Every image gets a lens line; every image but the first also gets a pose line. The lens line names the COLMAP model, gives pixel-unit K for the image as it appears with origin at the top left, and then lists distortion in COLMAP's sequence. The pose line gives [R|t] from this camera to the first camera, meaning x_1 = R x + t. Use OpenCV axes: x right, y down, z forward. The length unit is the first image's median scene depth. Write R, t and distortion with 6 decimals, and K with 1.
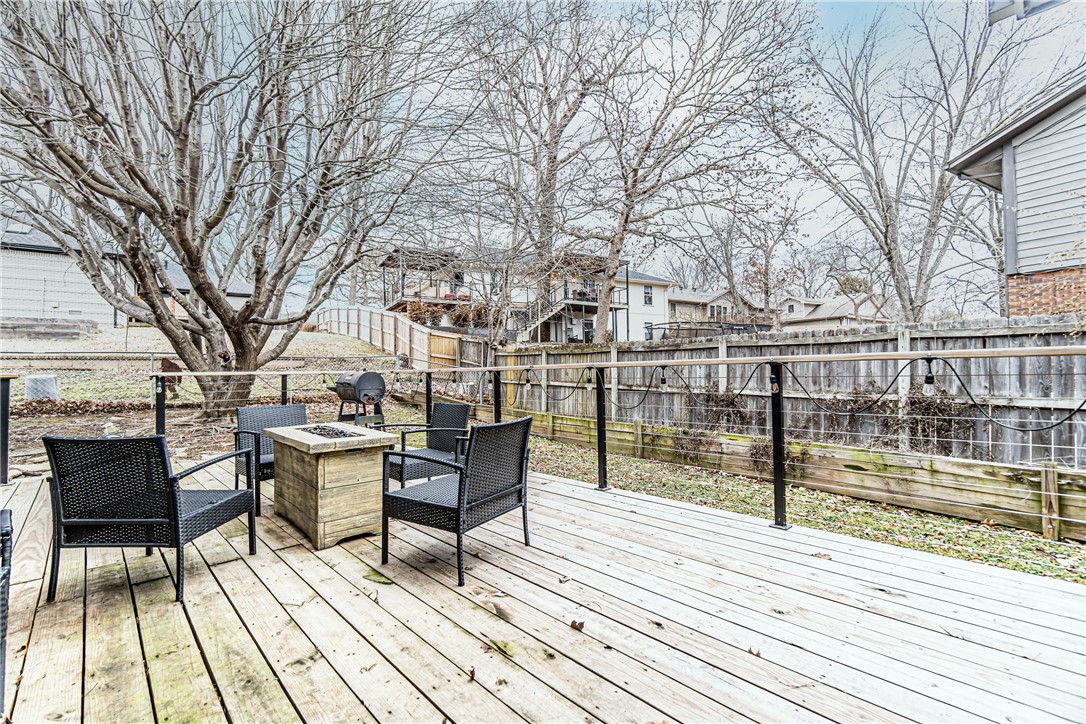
lens RADIAL K [[468.3, 0, 537.3], [0, 468.3, 363.6], [0, 0, 1]] dist [-0.004325, 0.001783]
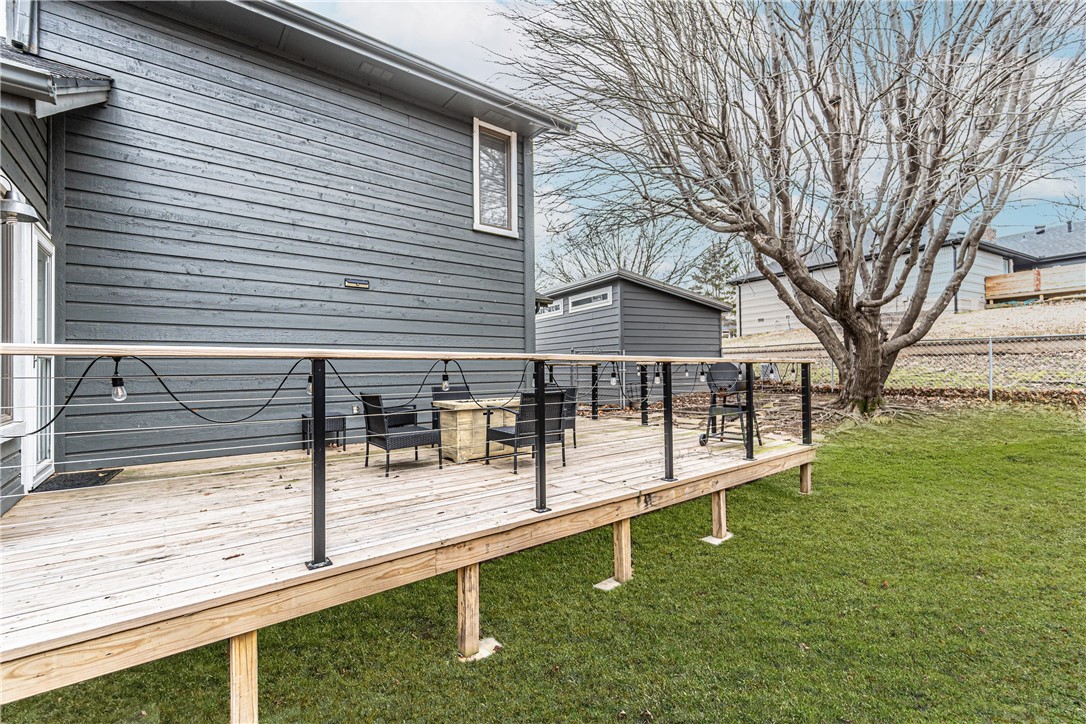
lens RADIAL K [[468.3, 0, 537.2], [0, 468.3, 356.4], [0, 0, 1]] dist [-0.004325, 0.001783]
pose [[-0.106961, -0.011681, -0.994195, 0.391312], [0.030311, 0.999428, -0.015003, 0.006201], [0.993801, -0.031740, -0.106546, 0.451087]]
